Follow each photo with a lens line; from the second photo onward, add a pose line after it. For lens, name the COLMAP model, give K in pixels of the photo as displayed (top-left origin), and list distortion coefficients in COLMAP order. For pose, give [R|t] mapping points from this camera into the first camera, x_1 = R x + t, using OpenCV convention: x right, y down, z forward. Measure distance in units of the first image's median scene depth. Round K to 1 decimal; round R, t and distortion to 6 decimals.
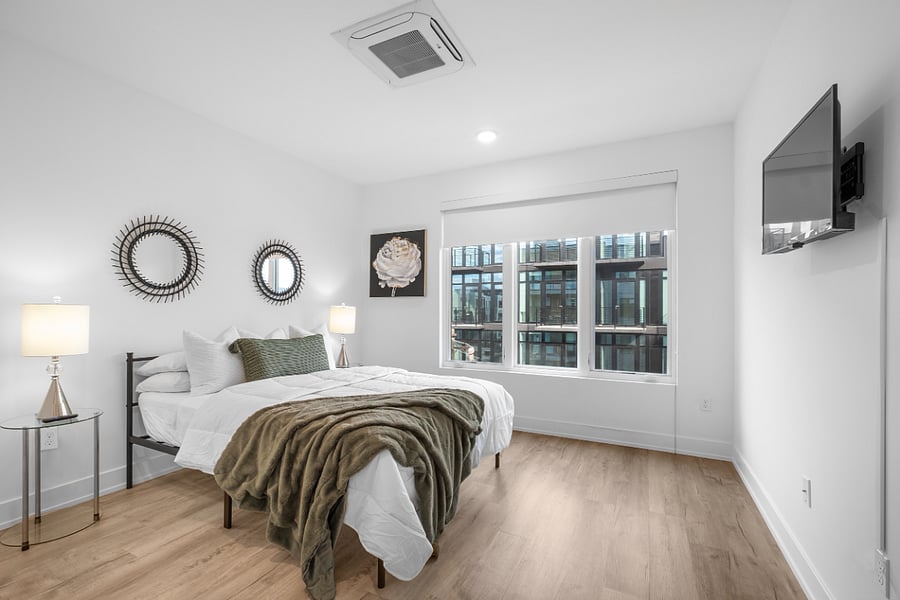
lens RADIAL K [[402.6, 0, 446.1], [0, 402.6, 309.0], [0, 0, 1]] dist [-0.001437, -0.000353]
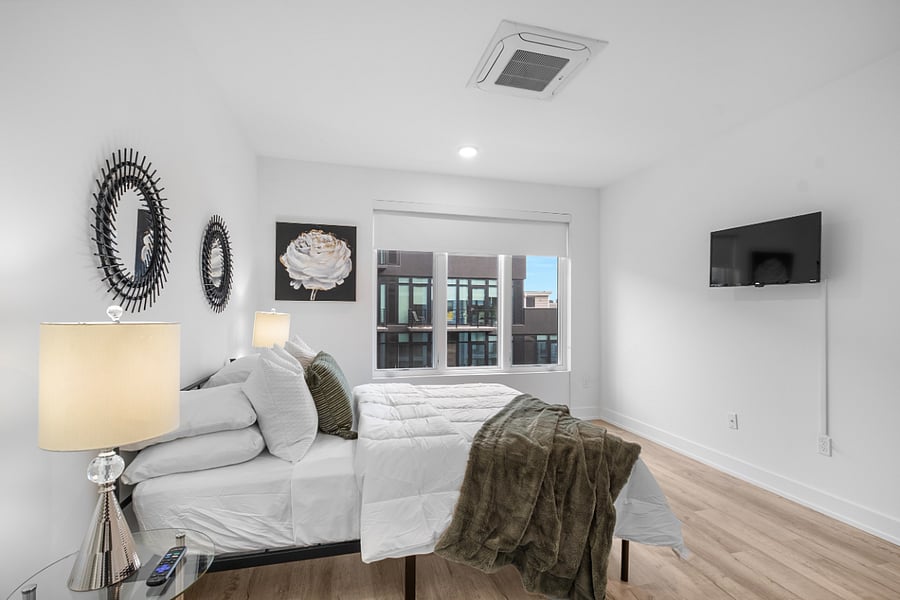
lens RADIAL K [[394.5, 0, 446.9], [0, 394.5, 307.0], [0, 0, 1]] dist [-0.005613, -0.000119]
pose [[0.750034, 0.007660, 0.661355, -0.702053], [-0.004890, 0.999970, -0.006037, -0.020146], [-0.661382, 0.001294, 0.750048, 0.302563]]
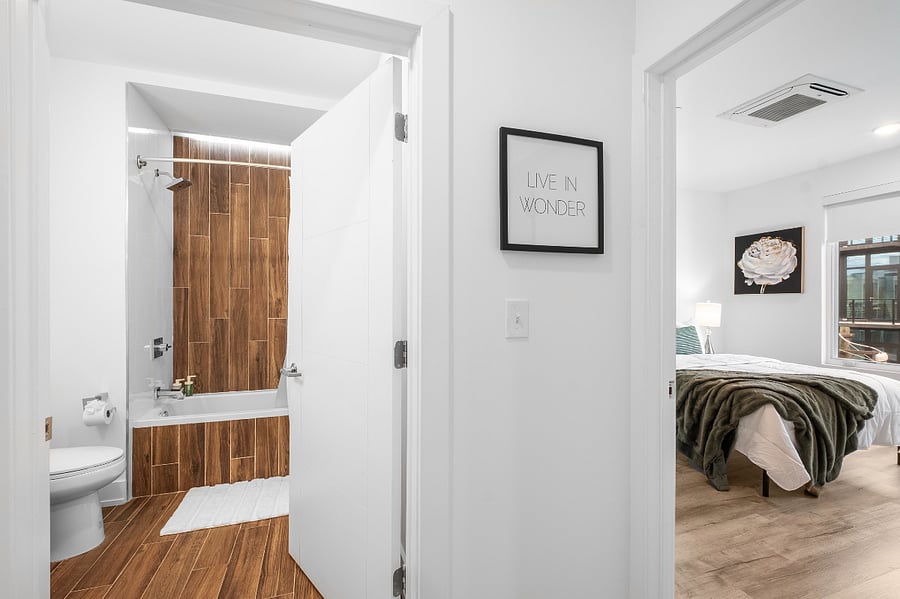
lens RADIAL K [[394.5, 0, 446.9], [0, 394.5, 306.5], [0, 0, 1]] dist [-0.005613, -0.000119]
pose [[0.709772, 0.000592, -0.704431, 0.013372], [0.007202, 0.999941, 0.008097, -0.016370], [0.704394, -0.010820, 0.709726, -0.484474]]
